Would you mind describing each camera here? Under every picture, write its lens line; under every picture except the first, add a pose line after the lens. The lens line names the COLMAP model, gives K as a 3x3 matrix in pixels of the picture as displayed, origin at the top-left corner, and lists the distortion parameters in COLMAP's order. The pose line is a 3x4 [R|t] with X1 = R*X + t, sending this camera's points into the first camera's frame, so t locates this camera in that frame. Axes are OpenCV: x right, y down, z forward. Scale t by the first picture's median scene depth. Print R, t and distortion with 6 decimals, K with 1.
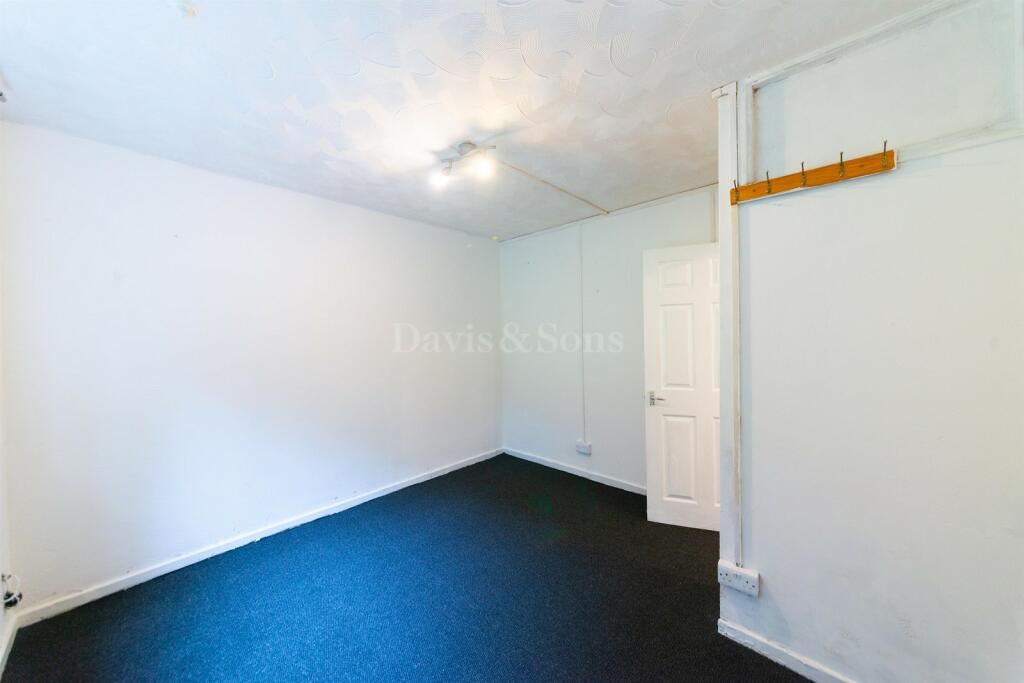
lens RADIAL K [[354.6, 0, 512.0], [0, 354.6, 347.4], [0, 0, 1]] dist [-0.000079, -0.017871]
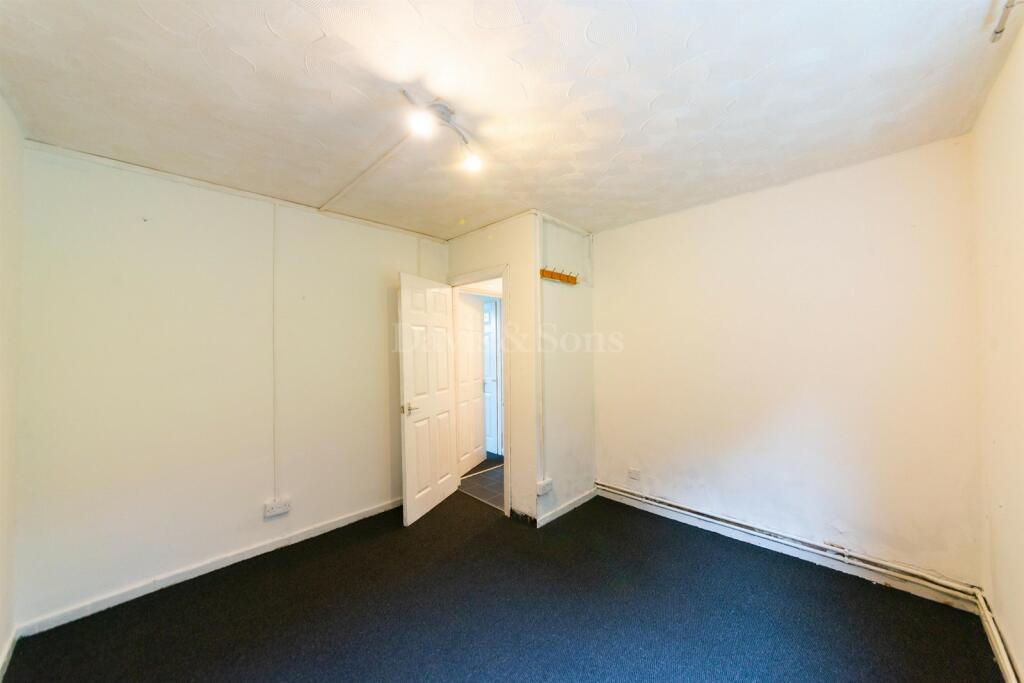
lens RADIAL K [[359.1, 0, 513.0], [0, 359.1, 347.5], [0, 0, 1]] dist [0.000331, -0.002449]
pose [[0.012537, 0.011793, 0.999852, -0.705967], [0.047579, 0.998791, -0.012377, -0.017224], [-0.998789, 0.047727, 0.011961, 0.655264]]
